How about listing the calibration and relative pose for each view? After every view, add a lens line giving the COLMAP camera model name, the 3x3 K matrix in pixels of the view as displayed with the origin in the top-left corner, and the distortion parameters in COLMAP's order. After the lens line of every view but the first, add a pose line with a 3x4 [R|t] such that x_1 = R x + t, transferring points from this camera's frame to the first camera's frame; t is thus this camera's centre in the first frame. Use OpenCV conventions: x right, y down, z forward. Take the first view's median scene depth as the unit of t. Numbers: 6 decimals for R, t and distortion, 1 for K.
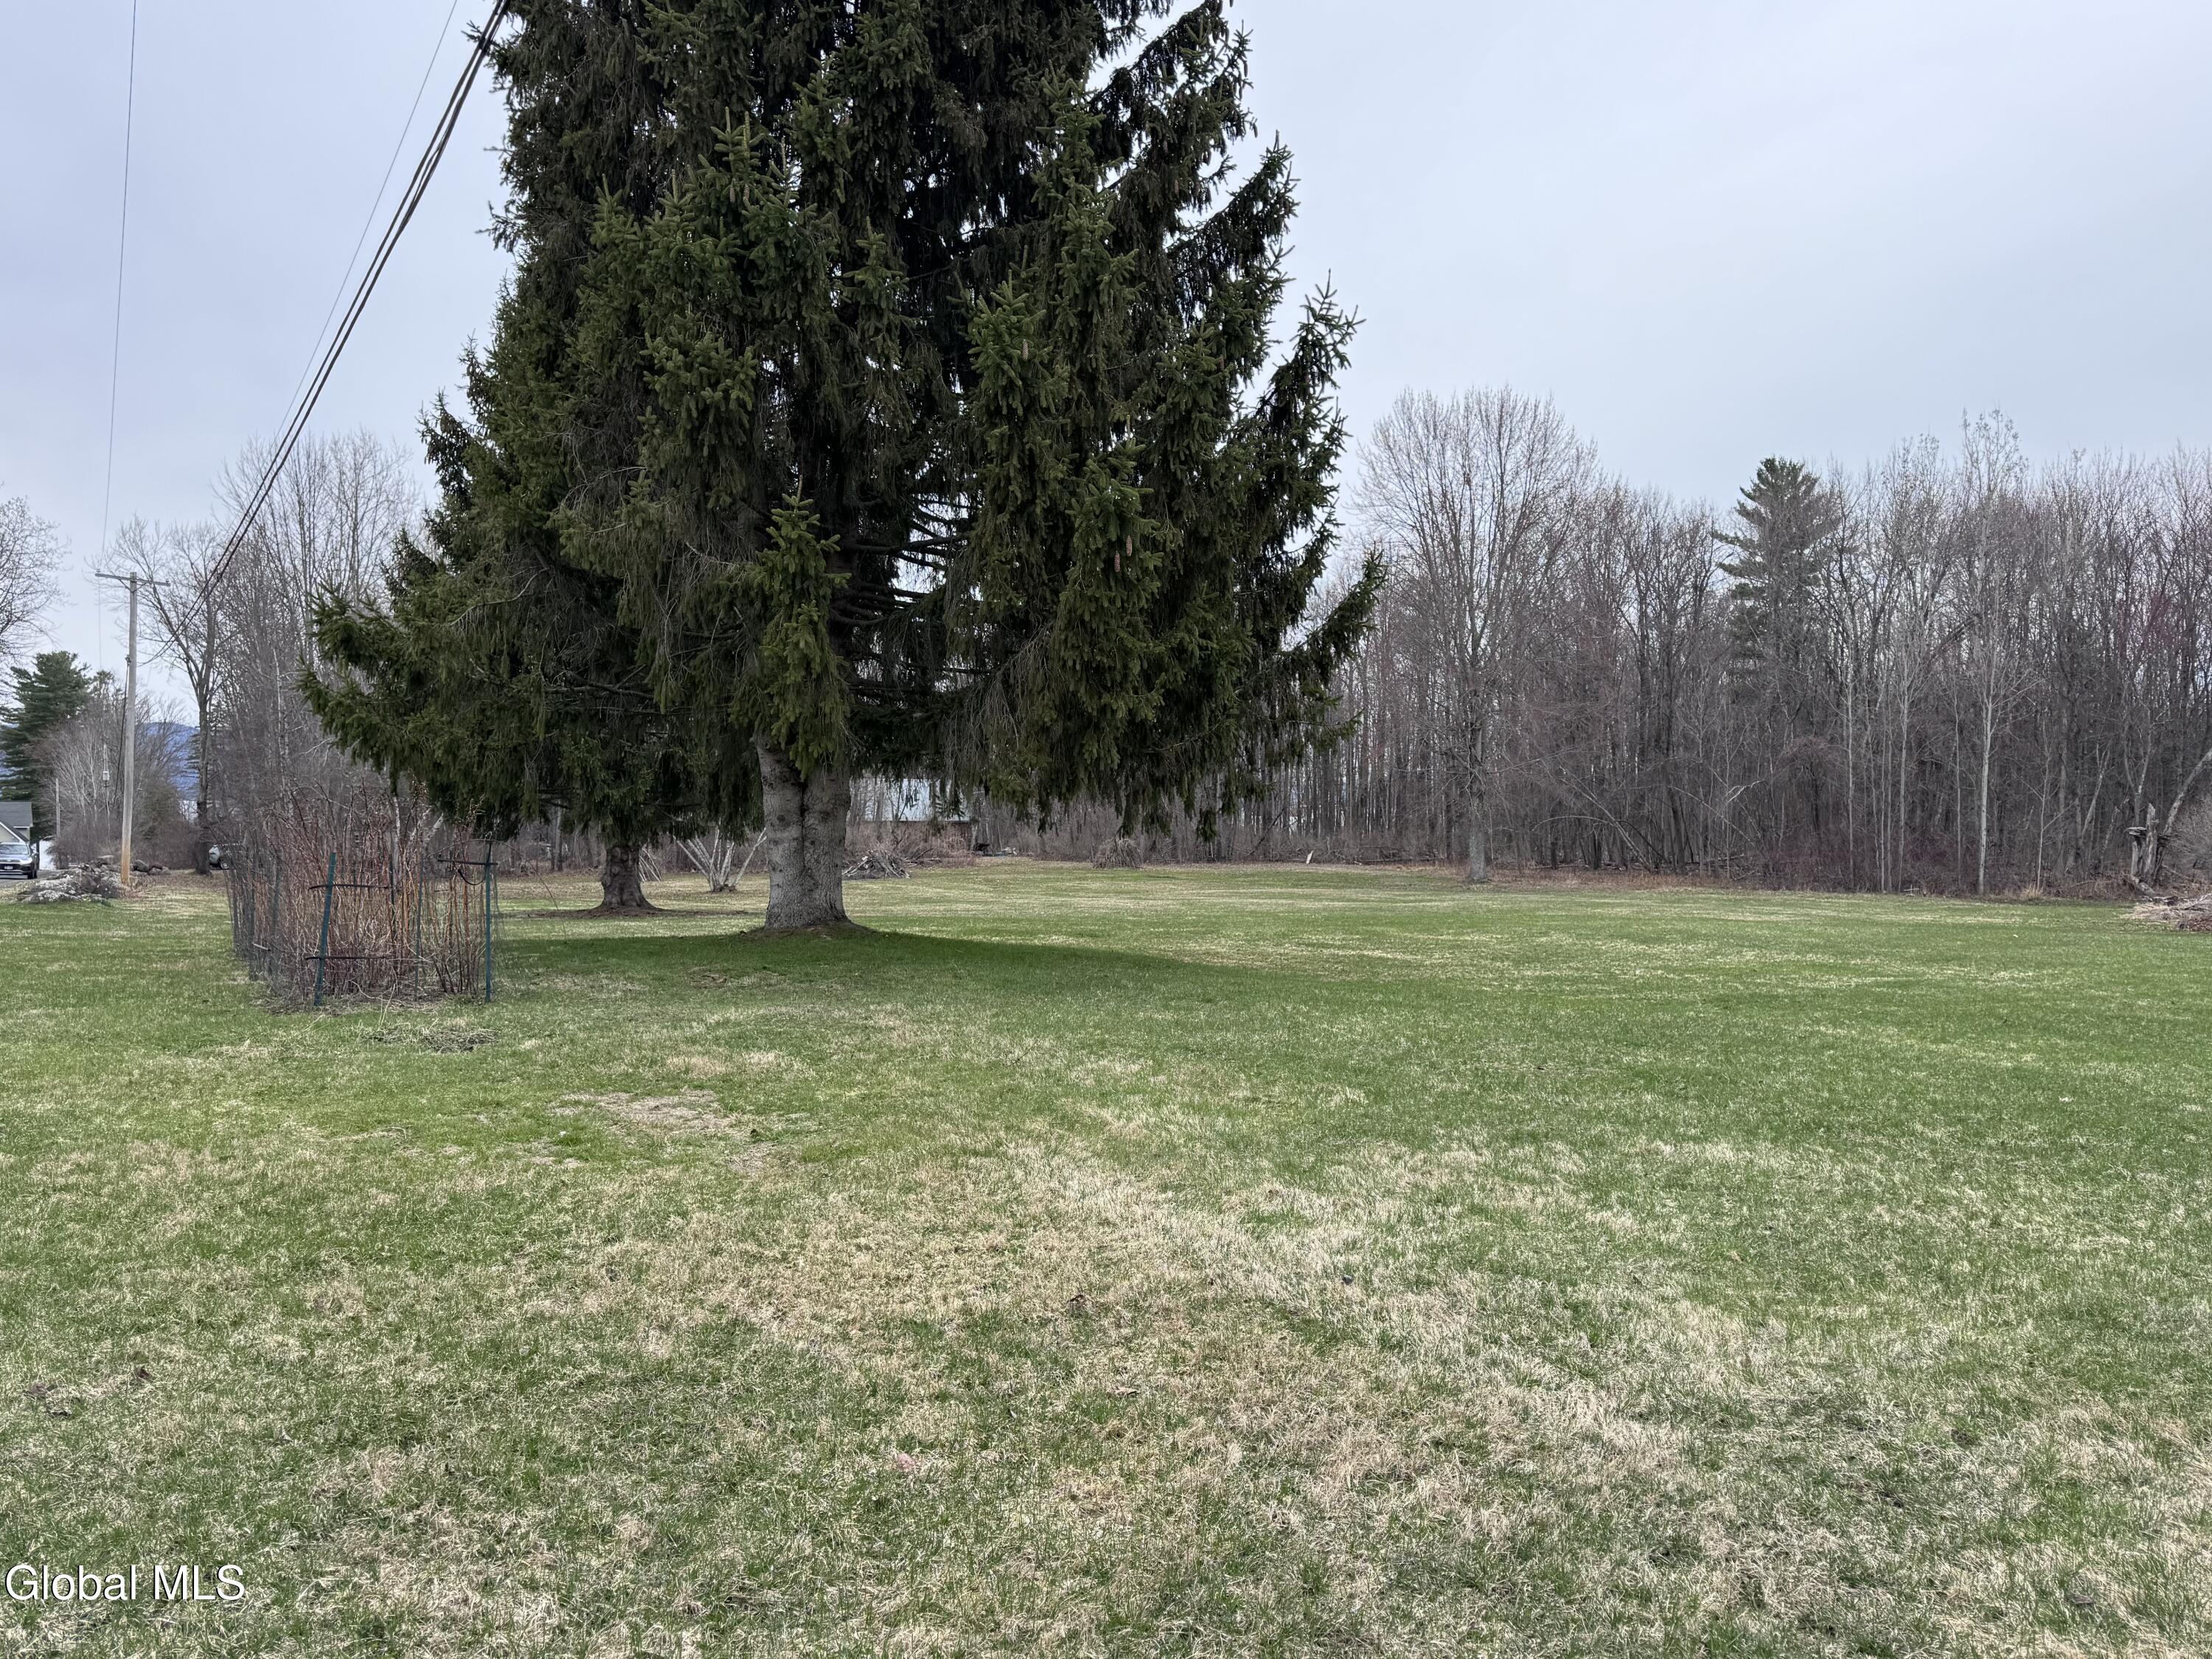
lens RADIAL K [[1713.1, 0, 1101.9], [0, 1713.1, 849.8], [0, 0, 1]] dist [0.070348, -0.095277]
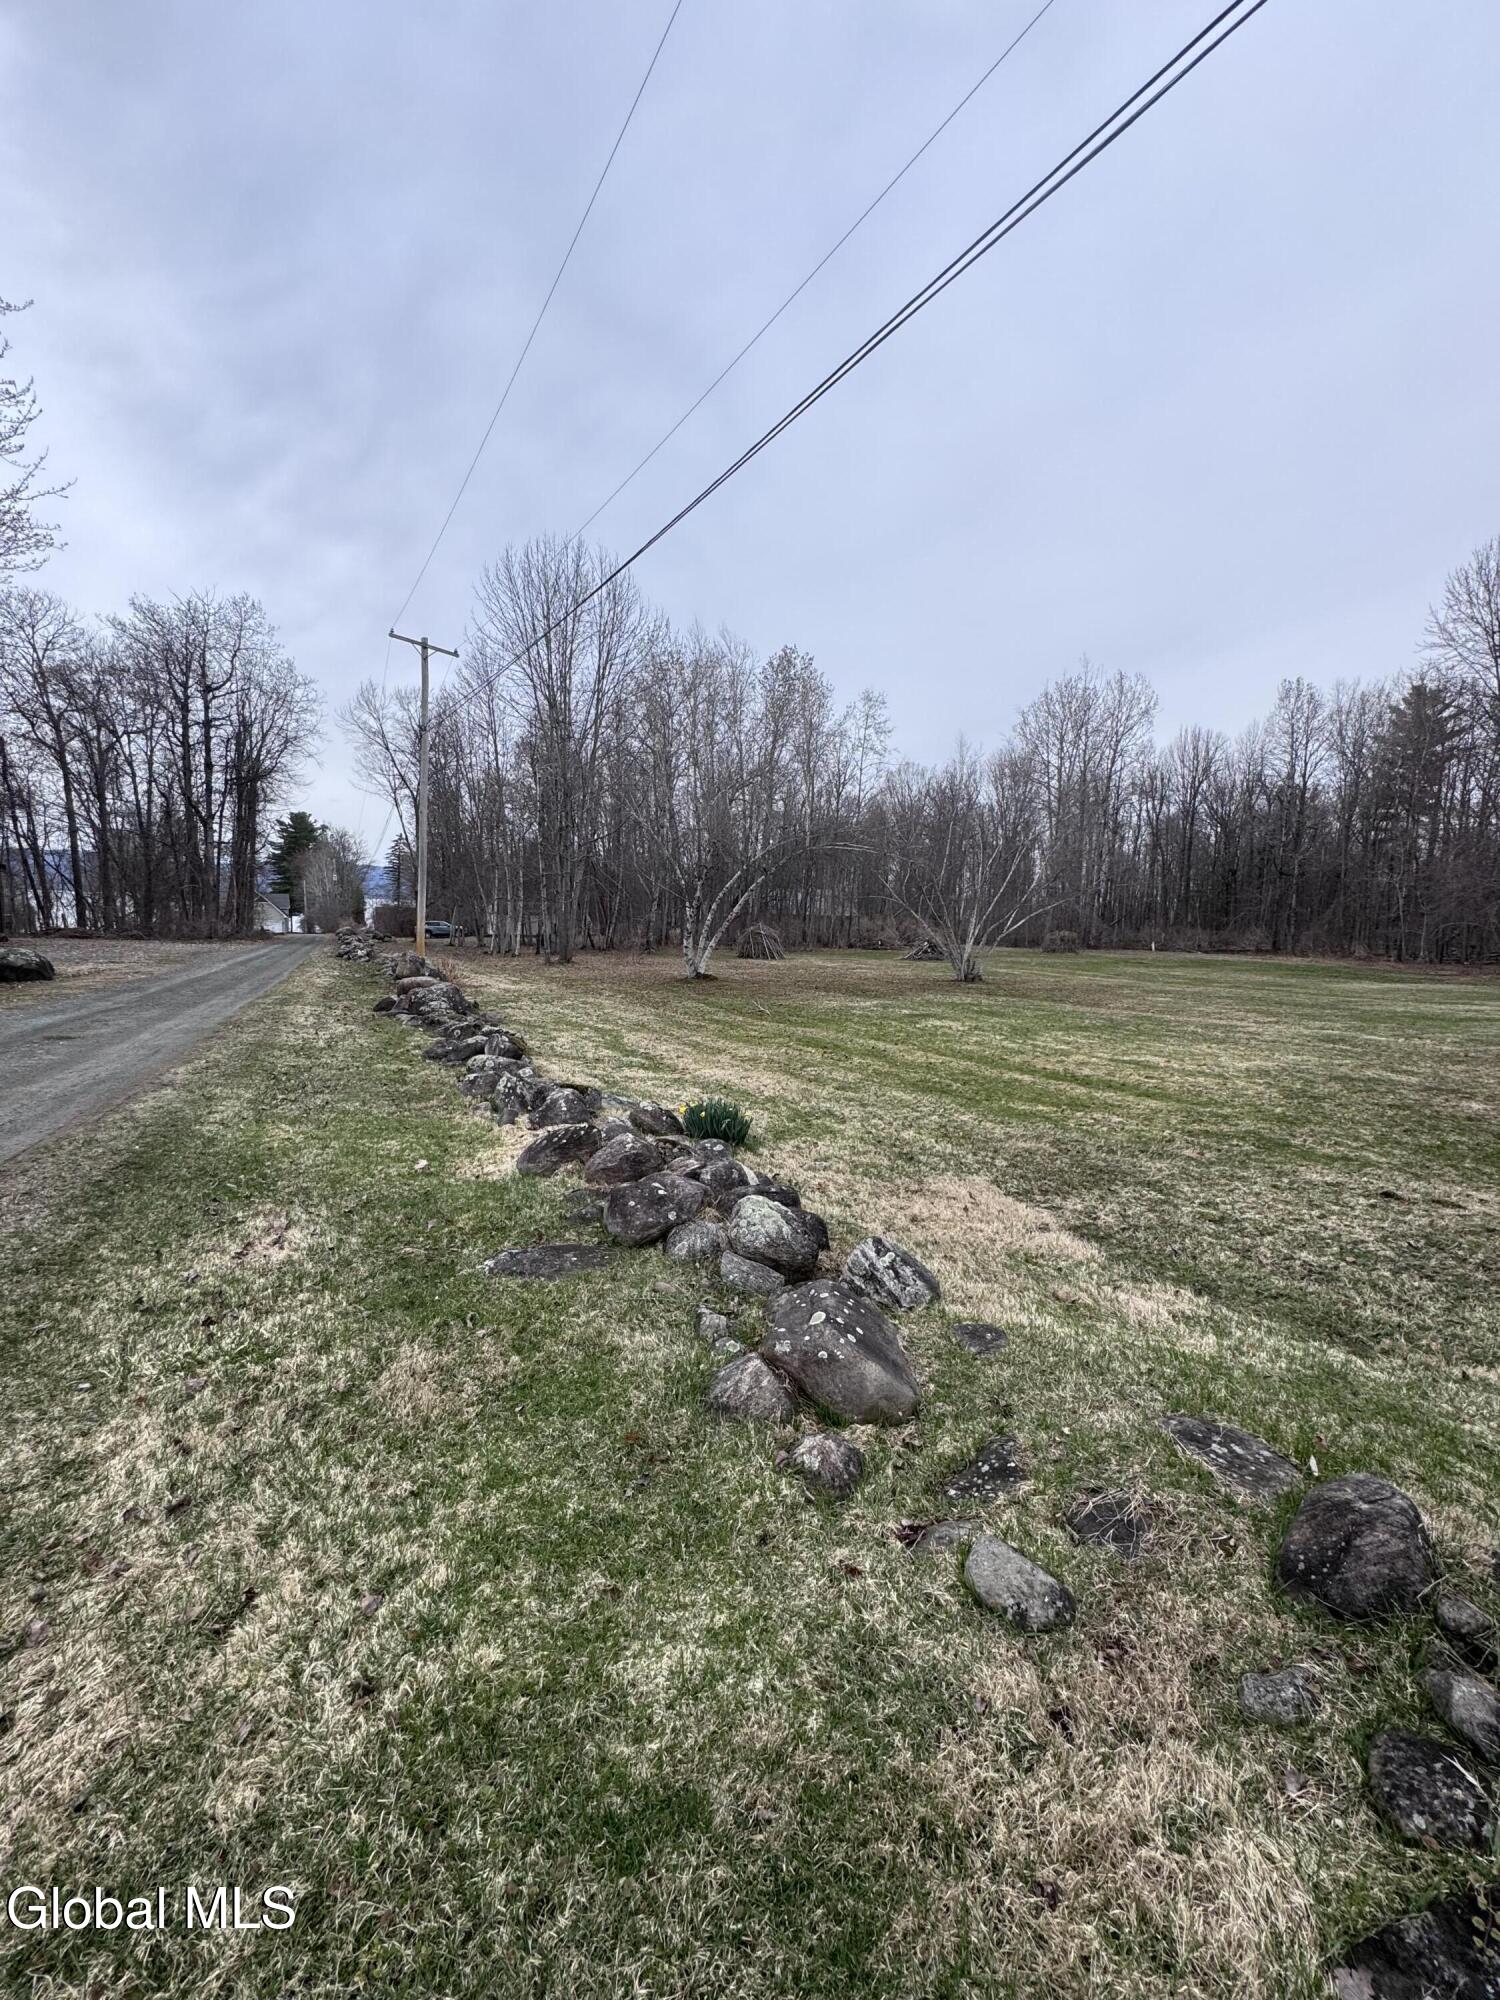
lens RADIAL K [[816.6, 0, 743.2], [0, 816.6, 999.7], [0, 0, 1]] dist [-0.002263, -0.000199]
pose [[0.998903, 0.027194, -0.038134, -2.572740], [-0.023935, 0.996225, 0.083449, -0.009463], [0.040259, -0.082445, 0.995782, 3.867187]]
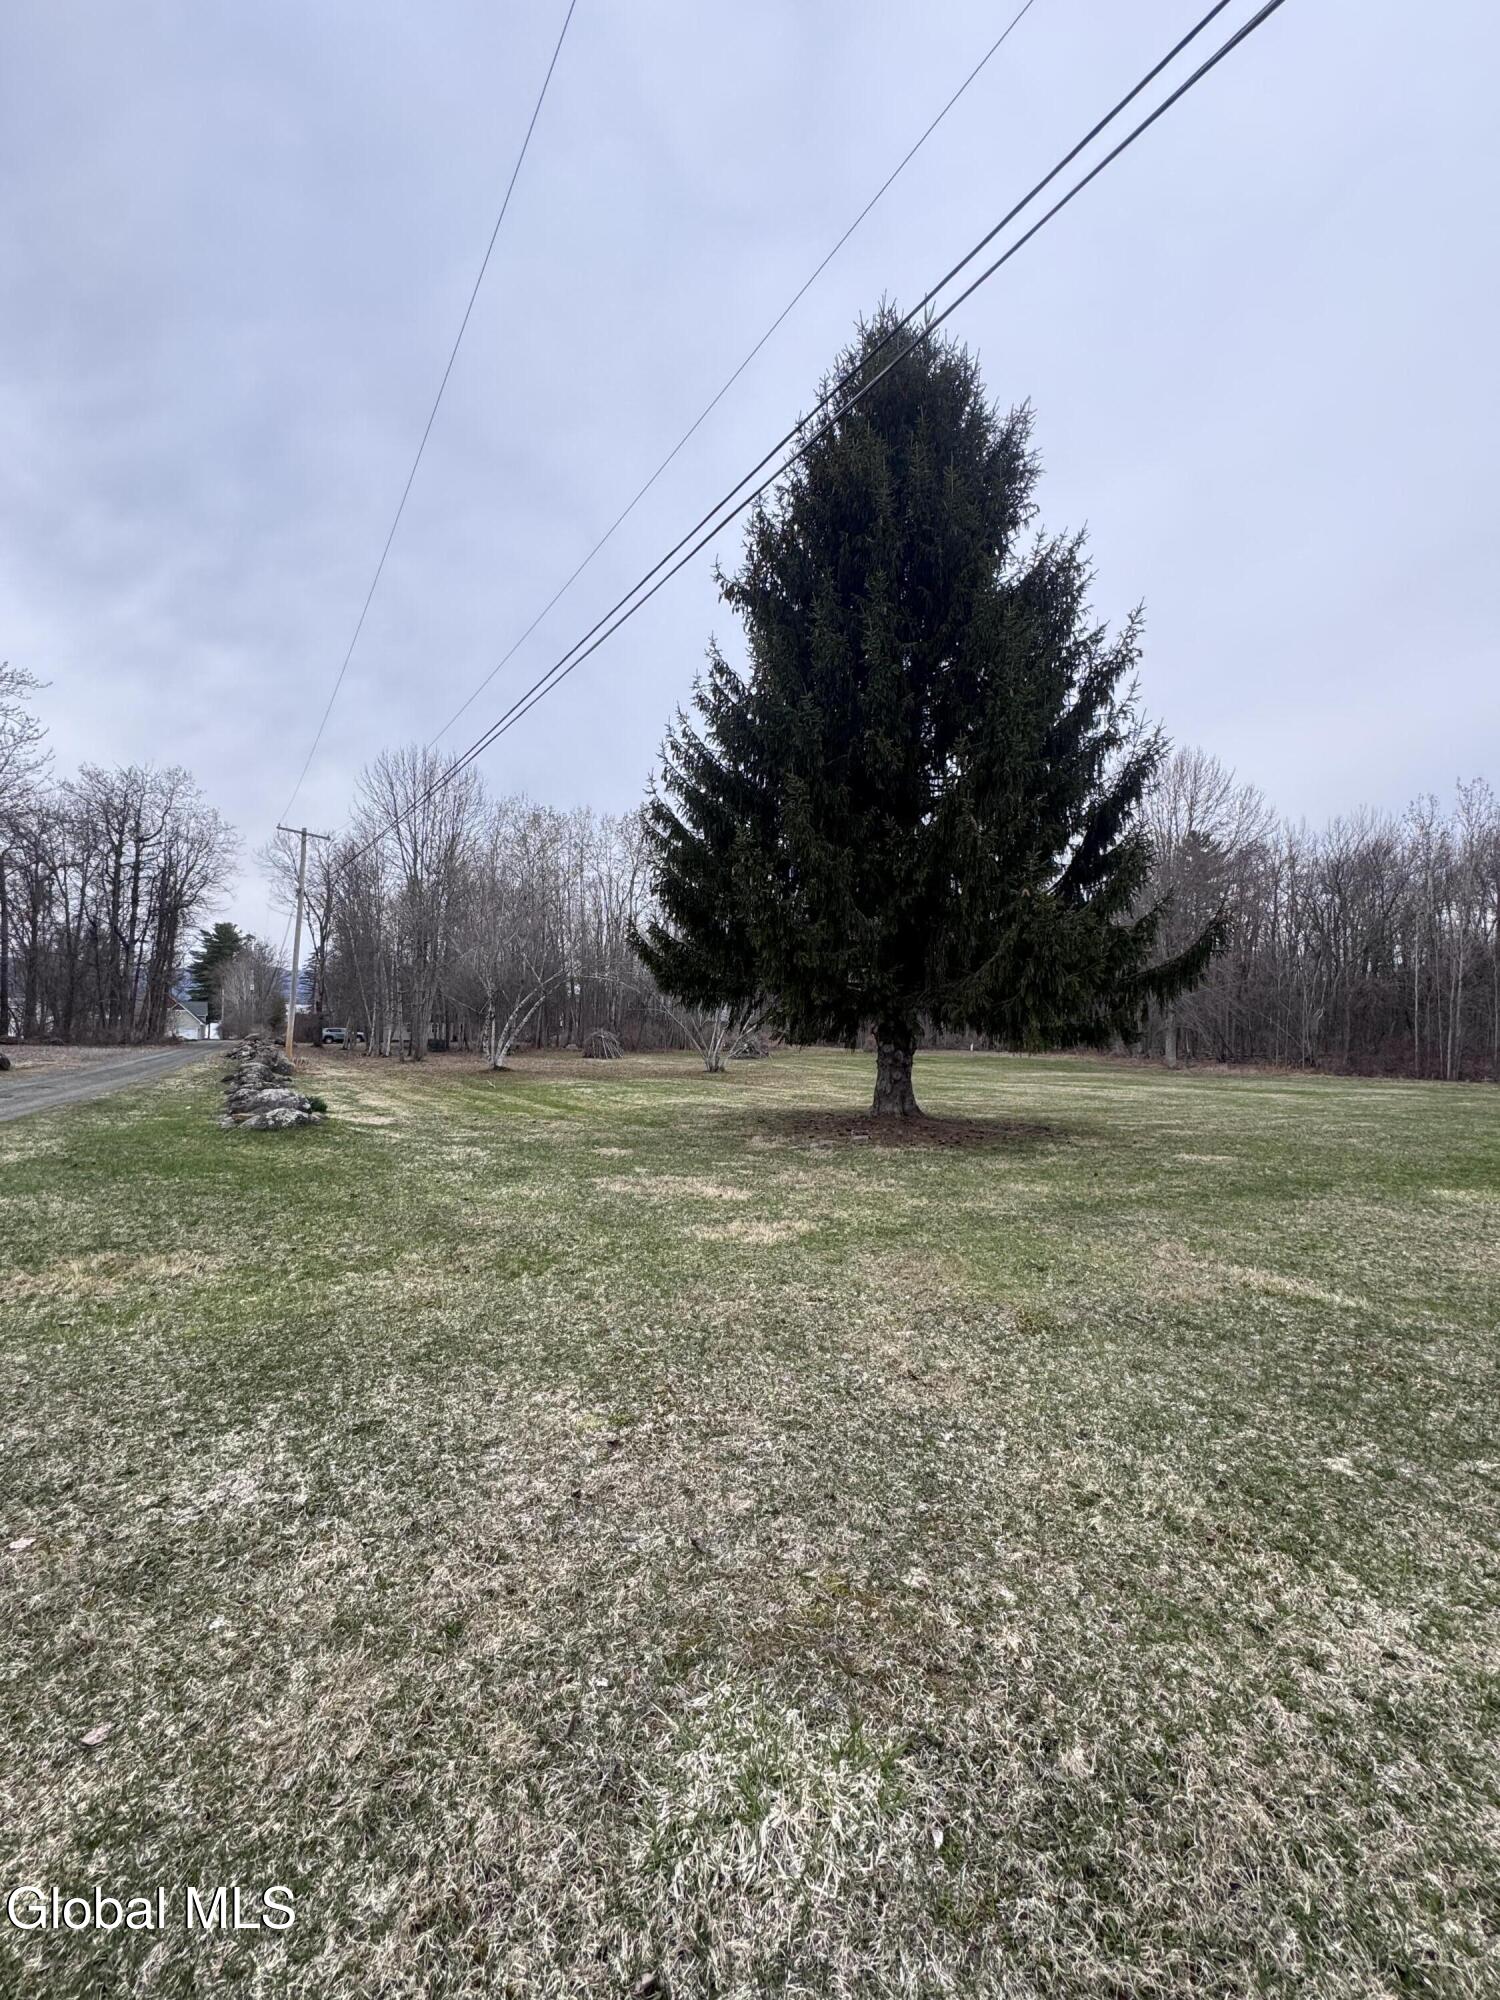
lens RADIAL K [[816.6, 0, 747.2], [0, 816.6, 991.7], [0, 0, 1]] dist [-0.002263, -0.000199]
pose [[0.999211, 0.020661, 0.033929, -1.668412], [-0.018759, 0.998285, -0.055448, -0.024273], [-0.035017, 0.054768, 0.997885, 2.586152]]
